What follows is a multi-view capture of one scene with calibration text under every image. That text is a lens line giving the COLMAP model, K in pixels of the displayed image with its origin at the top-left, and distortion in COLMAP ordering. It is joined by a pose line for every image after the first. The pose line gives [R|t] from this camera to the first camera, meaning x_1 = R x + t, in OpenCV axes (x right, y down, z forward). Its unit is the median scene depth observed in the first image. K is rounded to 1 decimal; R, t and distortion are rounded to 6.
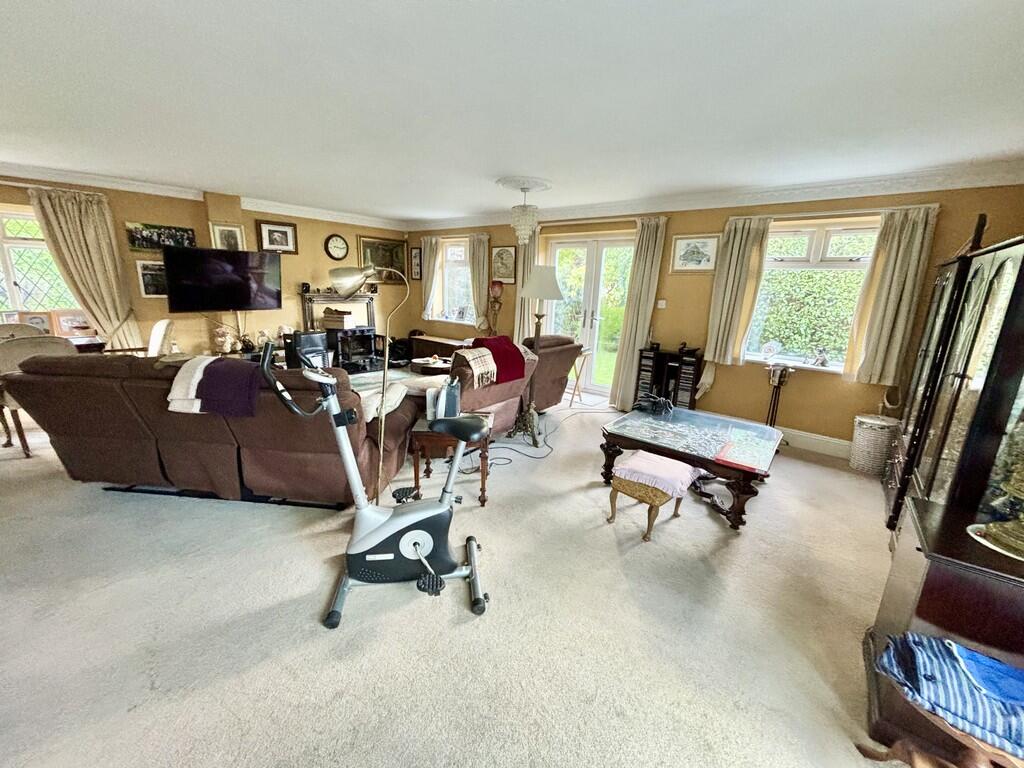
lens RADIAL K [[410.0, 0, 514.5], [0, 410.0, 383.7], [0, 0, 1]] dist [0.002729, 0.000053]
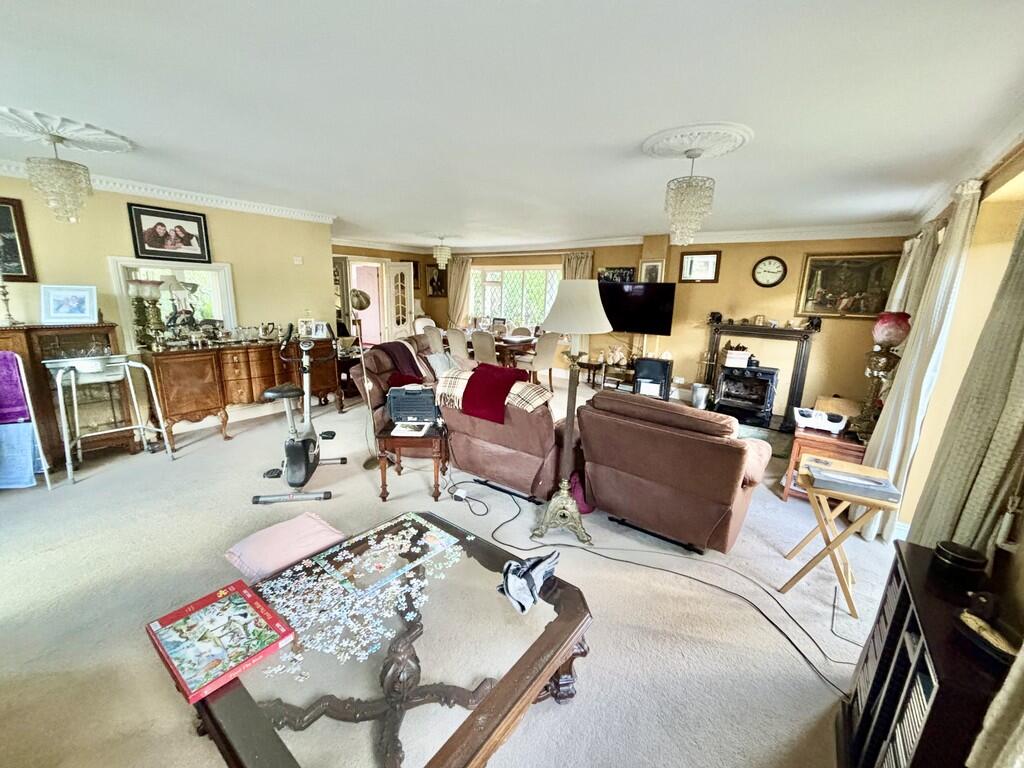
lens RADIAL K [[410.0, 0, 514.4], [0, 410.0, 386.3], [0, 0, 1]] dist [0.002729, 0.000053]
pose [[0.020297, 0.196371, -0.980319, 0.497921], [-0.274545, 0.943923, 0.183397, -0.148990], [0.961360, 0.265420, 0.073071, 0.606049]]
